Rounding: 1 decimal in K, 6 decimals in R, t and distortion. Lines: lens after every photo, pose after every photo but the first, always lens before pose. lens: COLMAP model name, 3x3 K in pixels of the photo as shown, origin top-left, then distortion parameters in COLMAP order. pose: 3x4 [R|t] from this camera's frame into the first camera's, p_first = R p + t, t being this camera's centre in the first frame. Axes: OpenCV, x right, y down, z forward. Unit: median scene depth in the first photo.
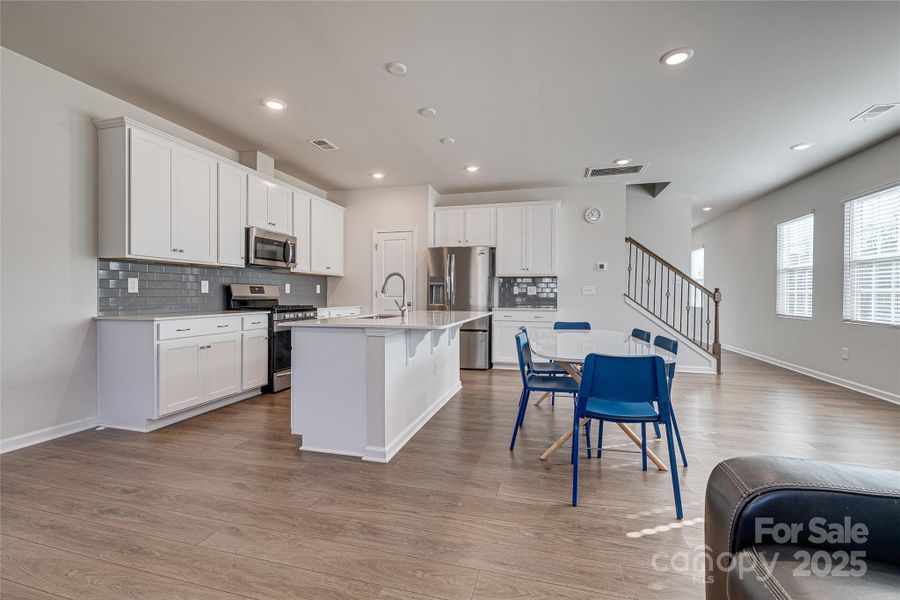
lens RADIAL K [[383.6, 0, 452.8], [0, 383.6, 296.8], [0, 0, 1]] dist [0.003896, -0.000056]
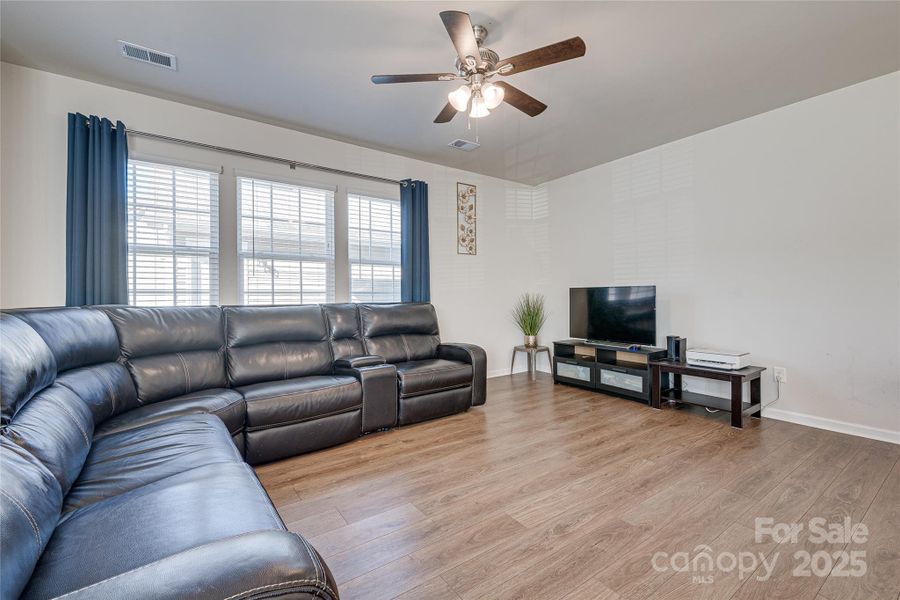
lens RADIAL K [[383.6, 0, 452.8], [0, 383.6, 296.8], [0, 0, 1]] dist [0.003896, -0.000056]
pose [[-0.636586, -0.002008, -0.771203, 0.279527], [-0.004792, 0.999988, 0.001352, -0.003078], [0.771191, 0.004557, -0.636587, 0.415842]]
